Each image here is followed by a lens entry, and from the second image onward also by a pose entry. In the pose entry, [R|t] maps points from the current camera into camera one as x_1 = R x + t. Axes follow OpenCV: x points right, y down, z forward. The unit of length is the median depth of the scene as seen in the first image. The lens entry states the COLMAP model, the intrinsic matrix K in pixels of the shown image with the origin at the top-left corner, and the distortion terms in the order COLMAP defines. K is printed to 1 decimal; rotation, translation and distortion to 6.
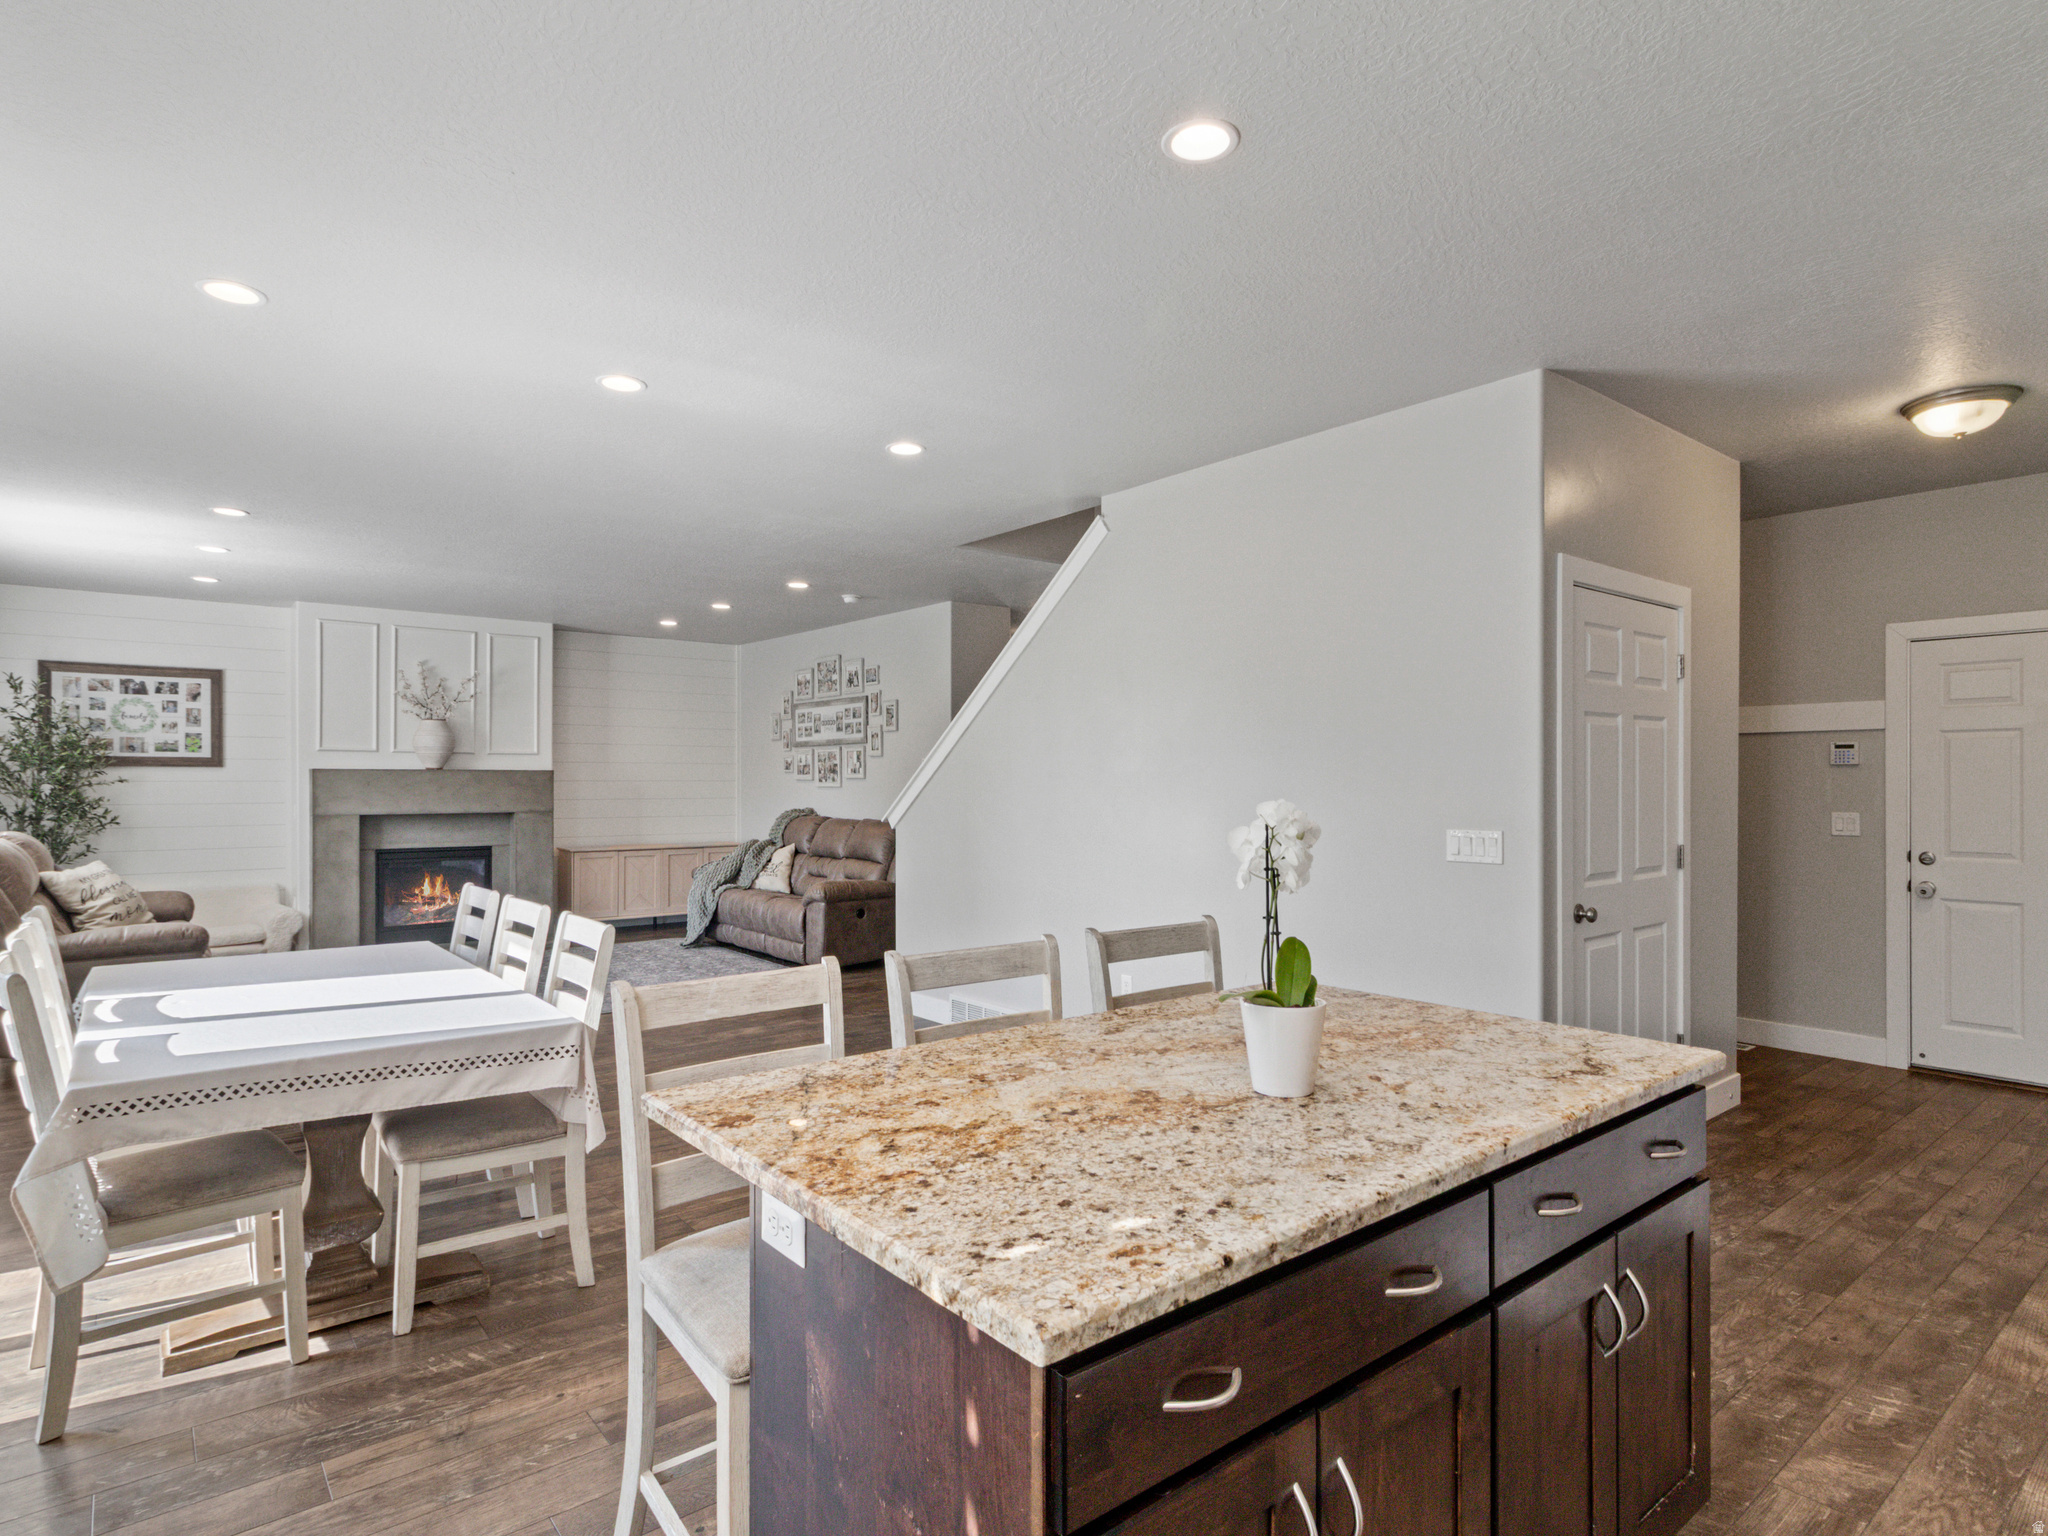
lens RADIAL K [[1074.8, 0, 1028.7], [0, 1074.8, 760.3], [0, 0, 1]] dist [0.002495, 0.001956]
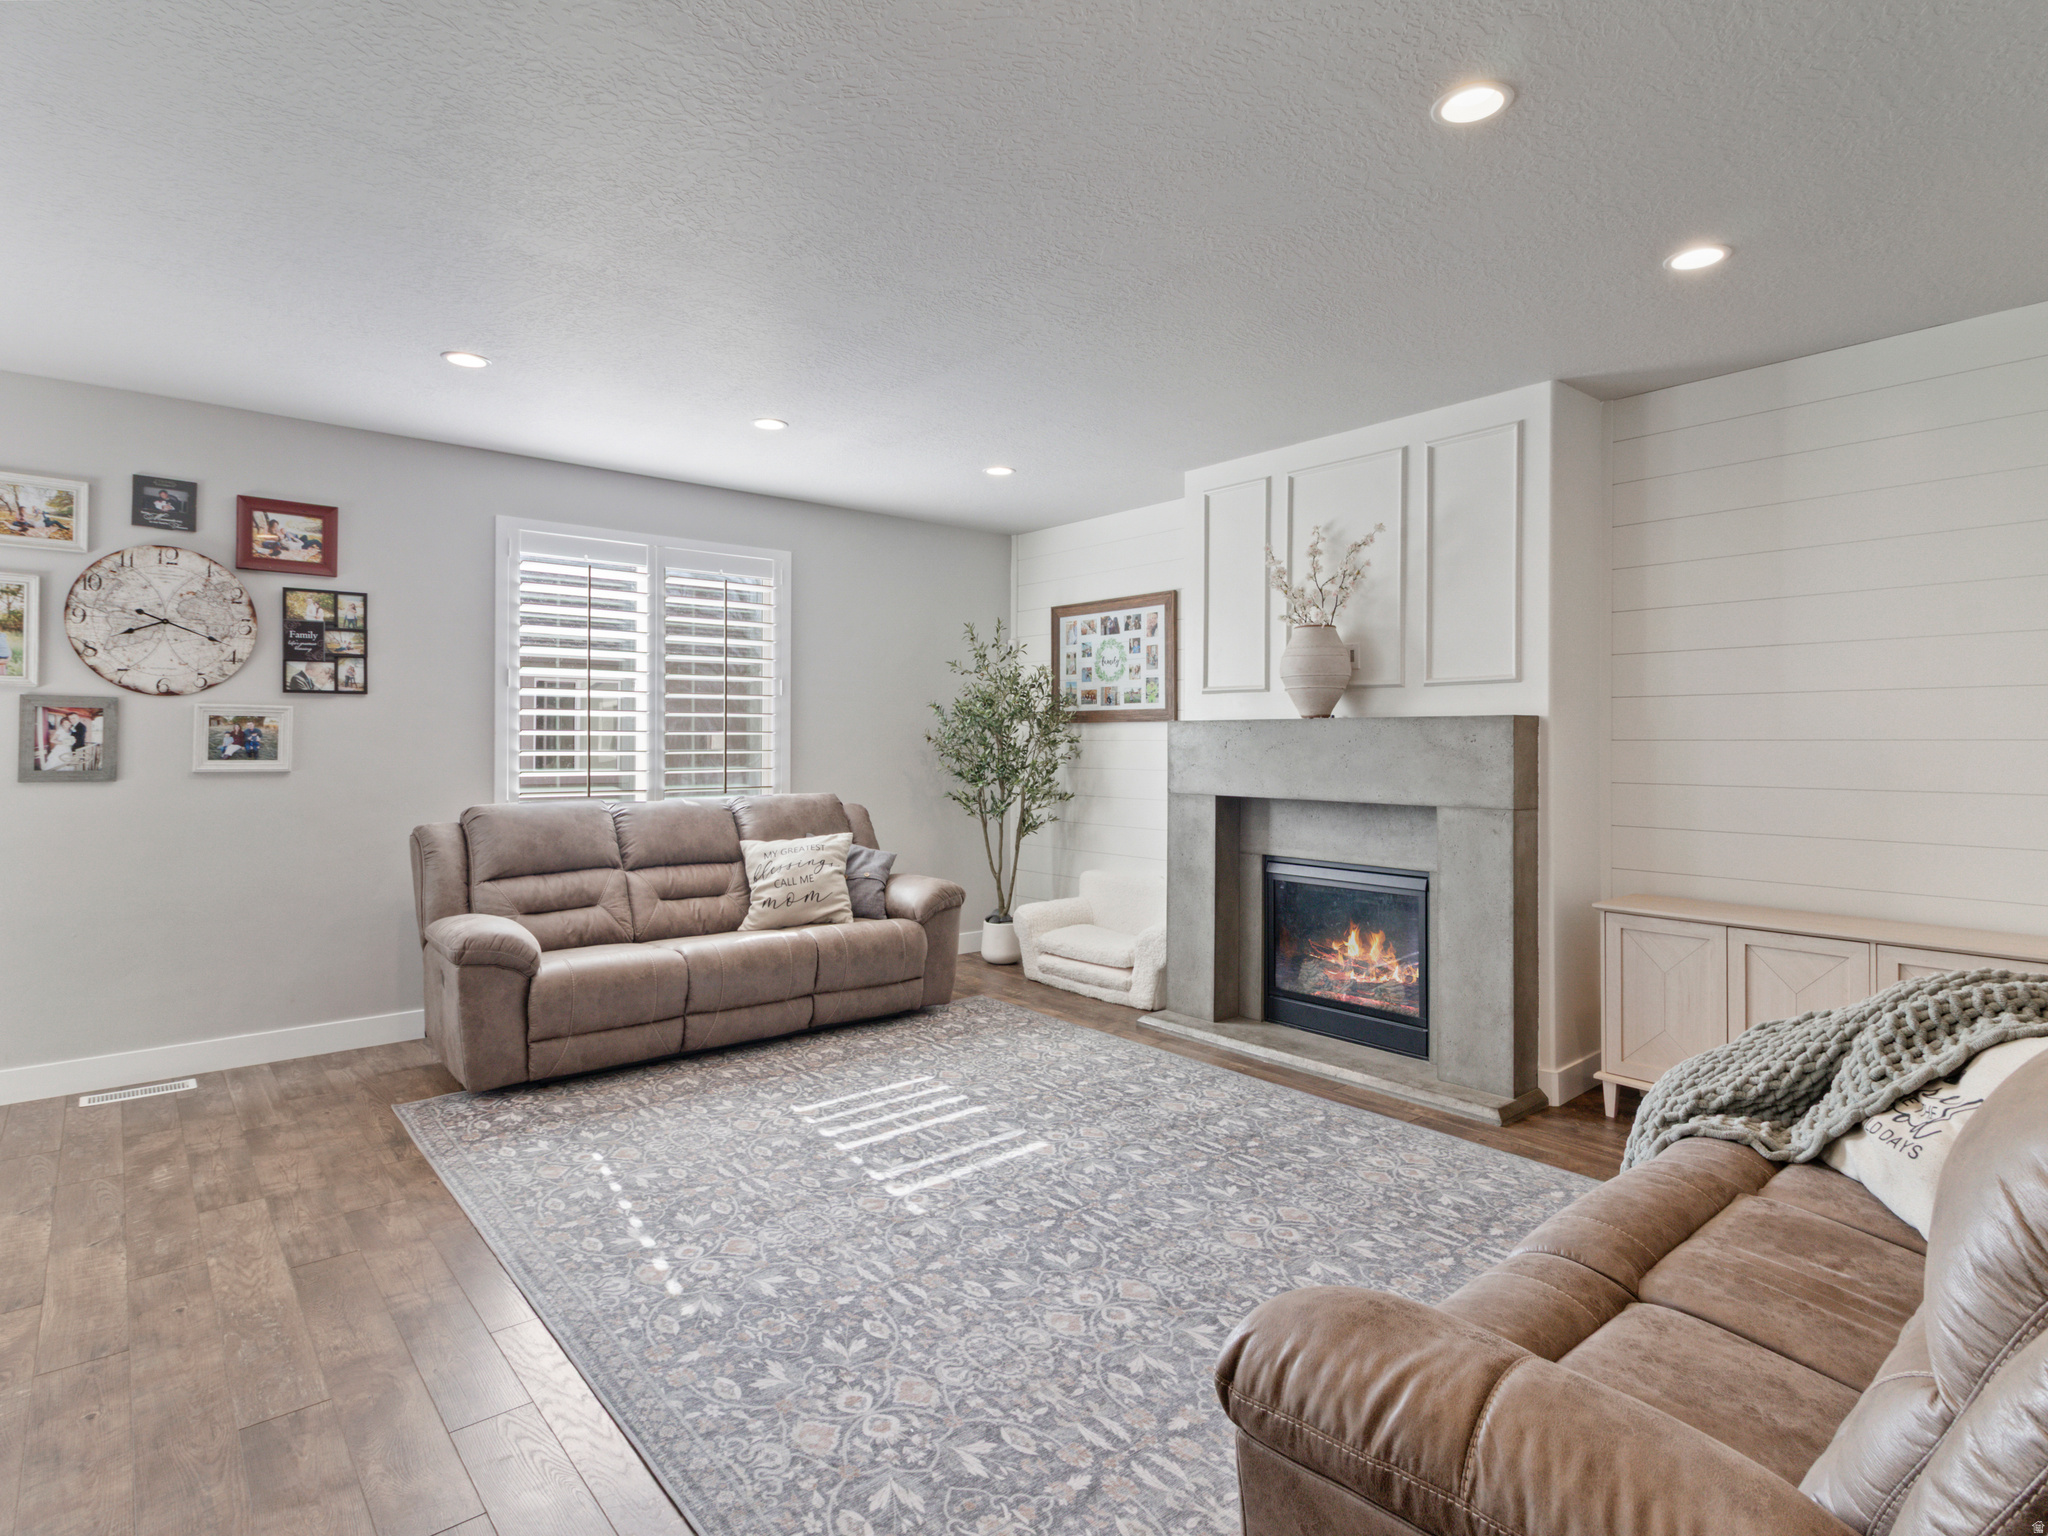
lens RADIAL K [[1074.8, 0, 1028.7], [0, 1074.8, 760.3], [0, 0, 1]] dist [0.002495, 0.001956]
pose [[0.012325, 0.016420, -0.999789, -0.010729], [0.017443, 0.999709, 0.016633, 0.017870], [0.999772, -0.017645, 0.012035, 0.838426]]
